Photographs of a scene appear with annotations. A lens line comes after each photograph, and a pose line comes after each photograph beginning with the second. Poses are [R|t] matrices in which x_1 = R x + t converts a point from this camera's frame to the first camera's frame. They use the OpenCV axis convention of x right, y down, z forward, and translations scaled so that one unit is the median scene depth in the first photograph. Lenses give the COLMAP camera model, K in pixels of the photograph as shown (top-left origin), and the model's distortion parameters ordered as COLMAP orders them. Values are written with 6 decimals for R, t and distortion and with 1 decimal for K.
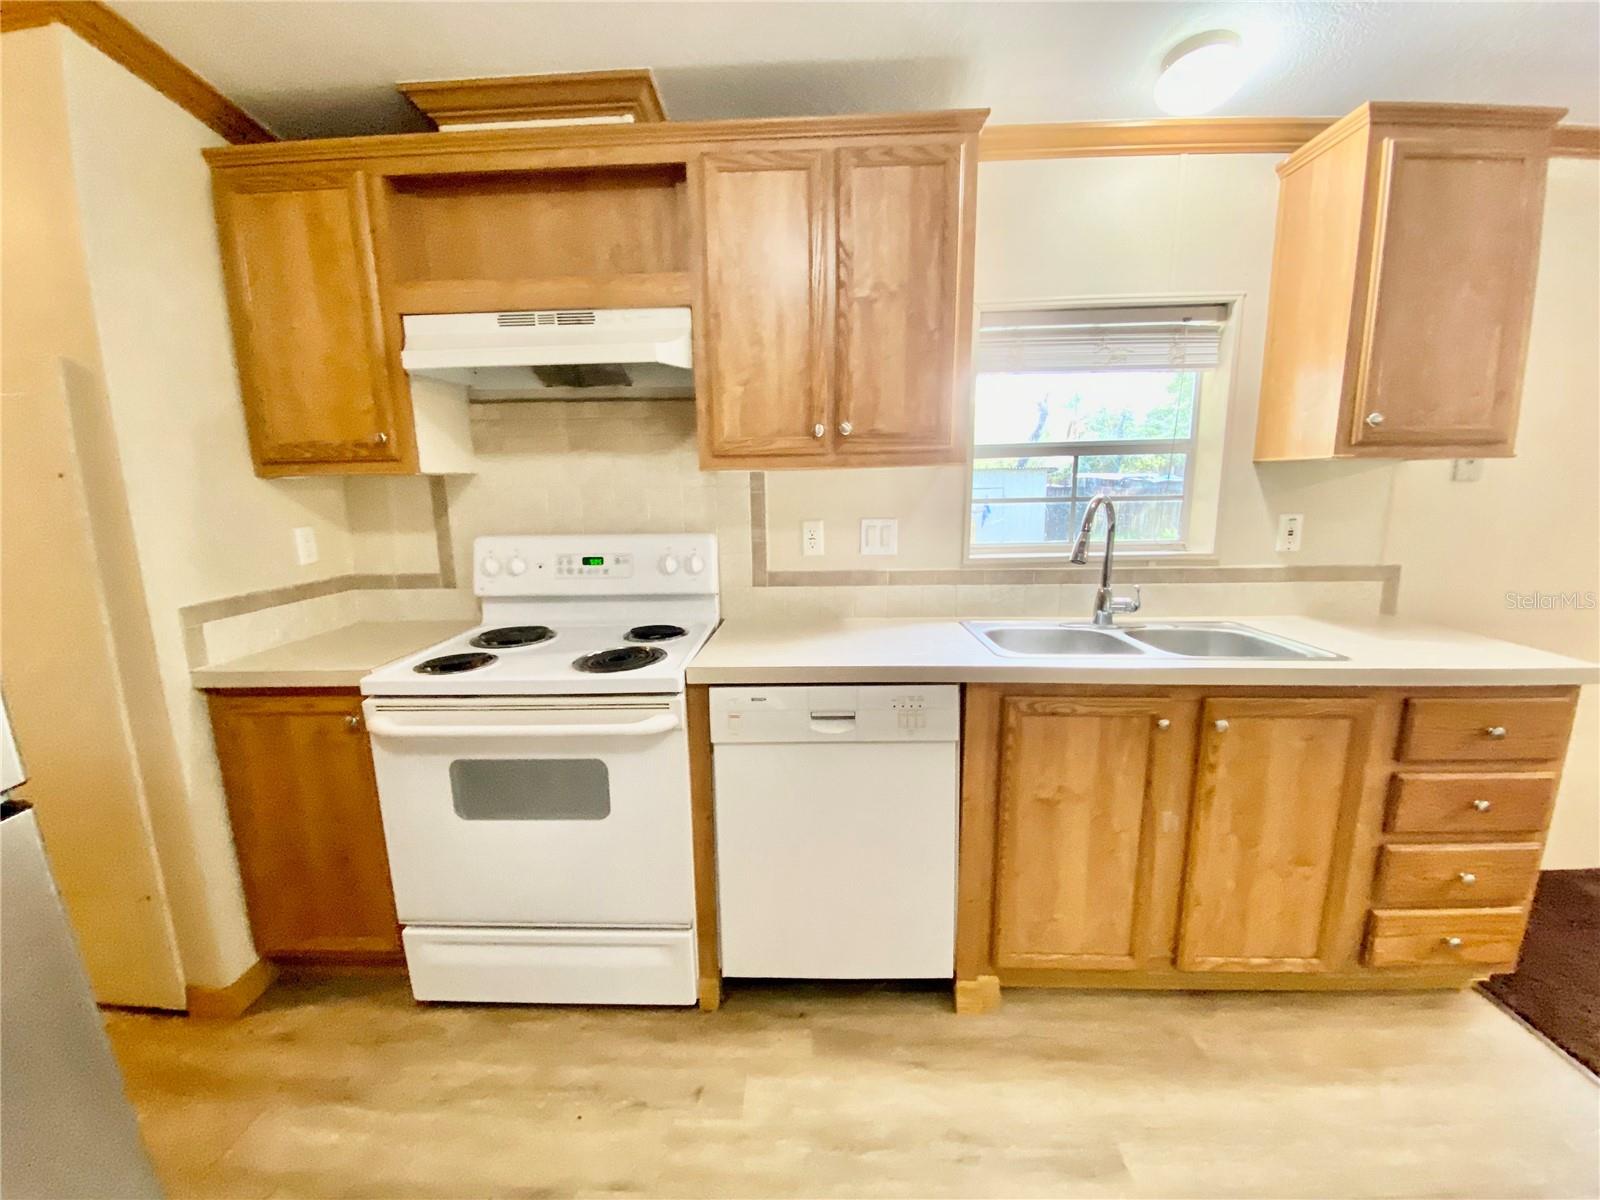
lens RADIAL K [[650.2, 0, 787.2], [0, 650.2, 606.2], [0, 0, 1]] dist [0.019321, -0.019692]
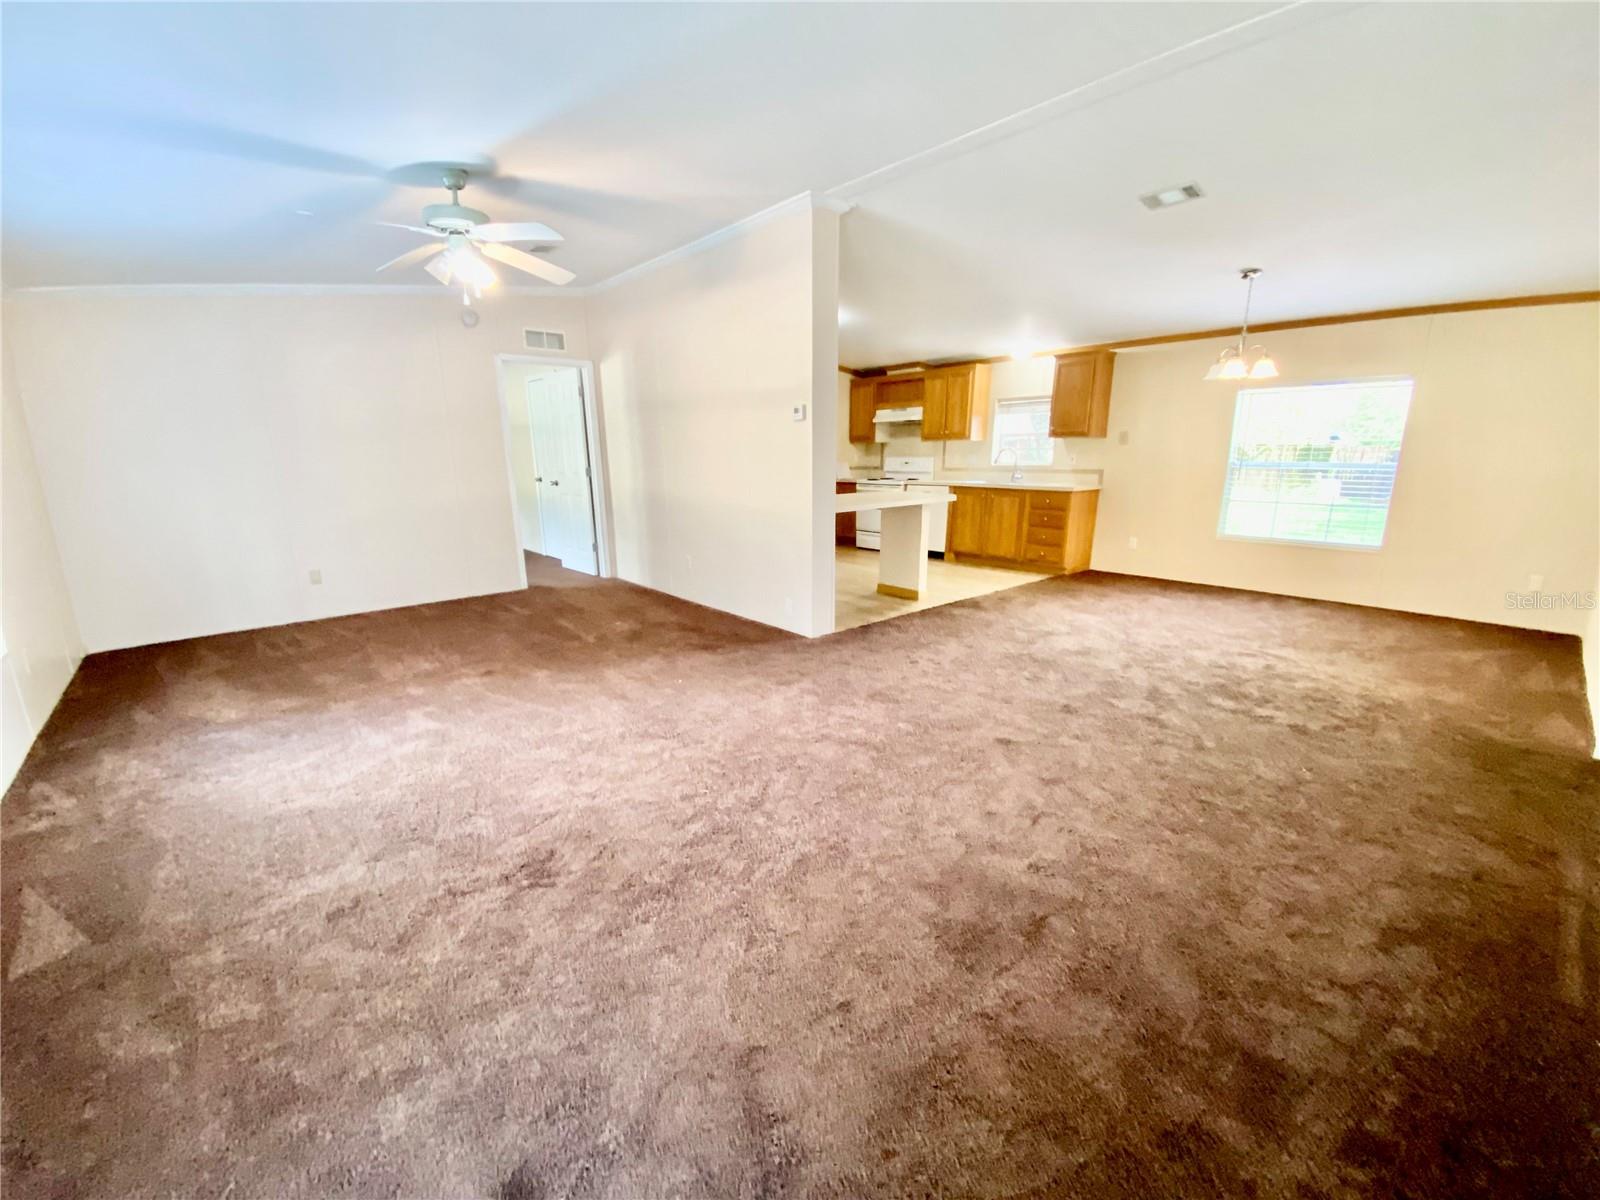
lens RADIAL K [[643.4, 0, 792.0], [0, 643.4, 610.4], [0, 0, 1]] dist [0.035925, -0.032450]
pose [[0.683011, 0.184395, -0.706749, 2.770978], [-0.144405, 0.982600, 0.116812, 0.583378], [0.715991, 0.022274, 0.697754, -2.902066]]
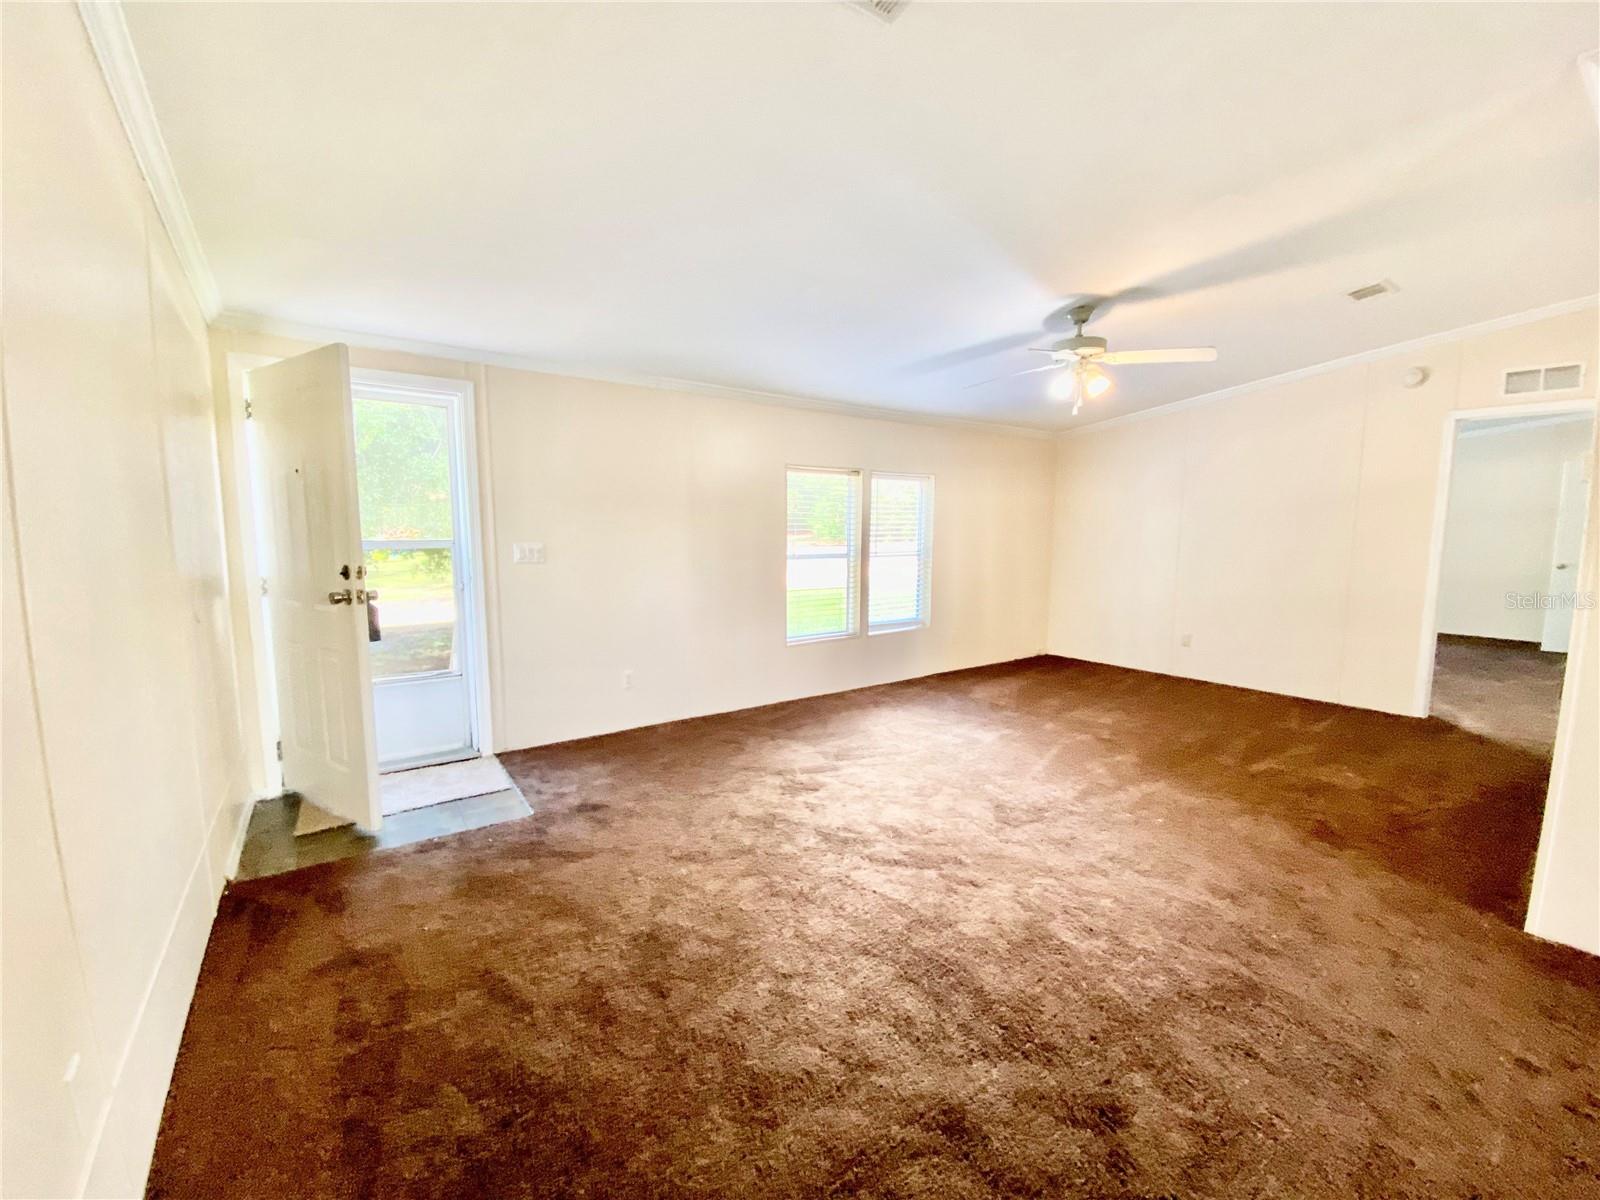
lens RADIAL K [[650.2, 0, 787.2], [0, 650.2, 606.2], [0, 0, 1]] dist [0.019321, -0.019692]
pose [[-0.805786, 0.083309, -0.586318, 2.811979], [-0.105692, 0.953930, 0.280796, 0.197097], [0.582699, 0.288231, -0.759858, -1.101765]]
